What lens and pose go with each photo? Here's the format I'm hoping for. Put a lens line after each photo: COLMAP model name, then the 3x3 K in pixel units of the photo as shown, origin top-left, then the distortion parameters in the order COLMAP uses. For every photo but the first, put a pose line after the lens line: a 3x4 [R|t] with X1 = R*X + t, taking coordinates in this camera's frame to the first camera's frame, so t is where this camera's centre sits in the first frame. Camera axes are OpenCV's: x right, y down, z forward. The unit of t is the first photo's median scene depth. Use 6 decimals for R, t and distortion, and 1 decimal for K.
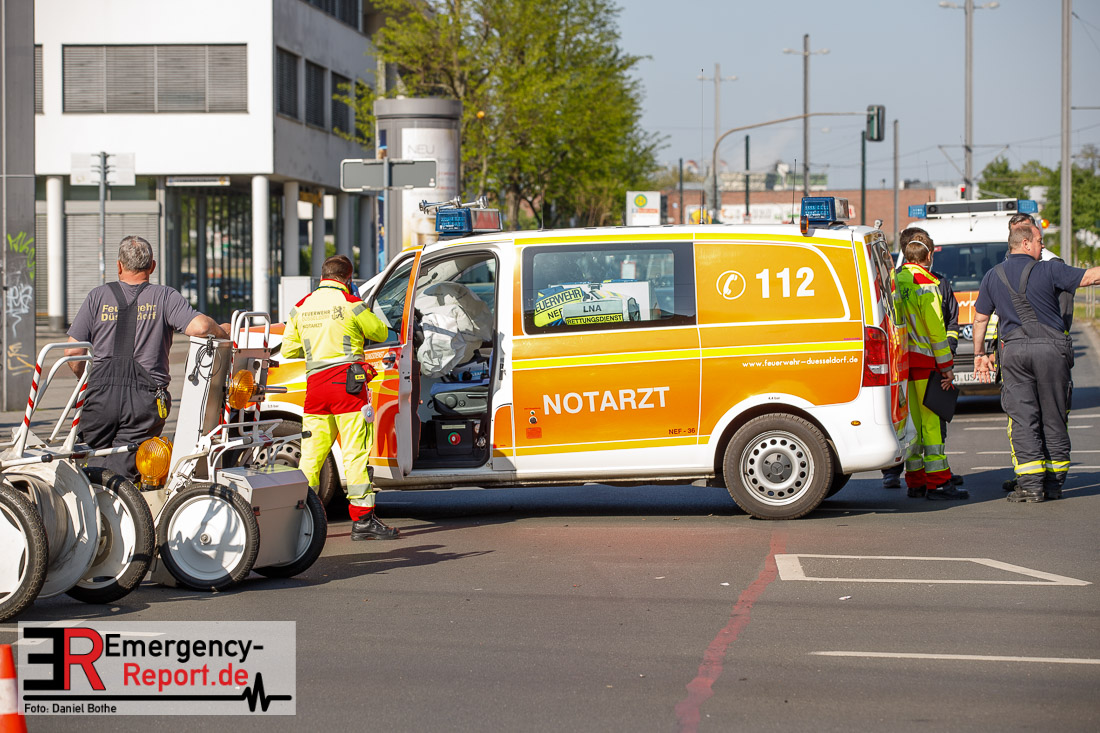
lens RADIAL K [[3739.6, 0, 550.3], [0, 3739.6, 367.0], [0, 0, 1]] dist [-0.176939, 0.000000]
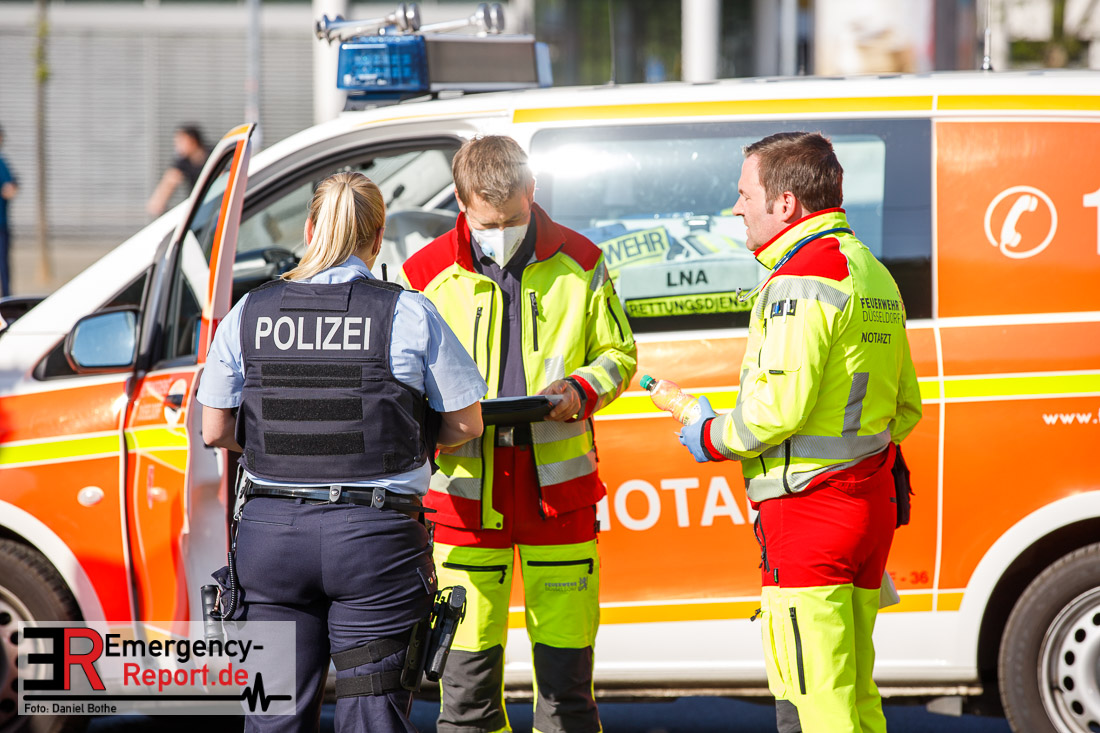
lens RADIAL K [[6096.7, 0, 550.6], [0, 6096.7, 365.4], [0, 0, 1]] dist [1.846197, 0.000000]
pose [[0.990914, 0.009415, -0.134166, 0.086807], [-0.007631, 0.999876, 0.013808, -0.015091], [0.134279, -0.012659, 0.990863, 0.322003]]
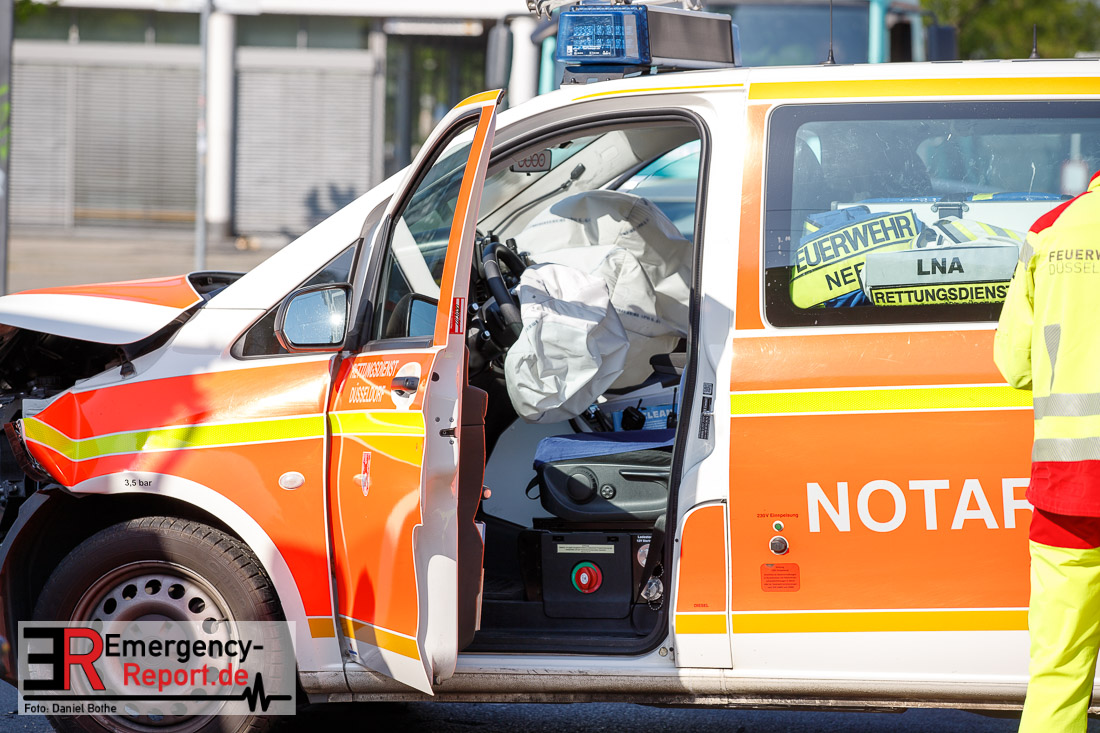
lens RADIAL K [[4772.2, 0, 548.3], [0, 4772.2, 373.2], [0, 0, 1]] dist [0.482968, 0.000000]
pose [[0.995569, 0.033575, -0.087840, 0.014675], [-0.032108, 0.999321, 0.018065, -0.012099], [0.088386, -0.015165, 0.995971, 0.493415]]
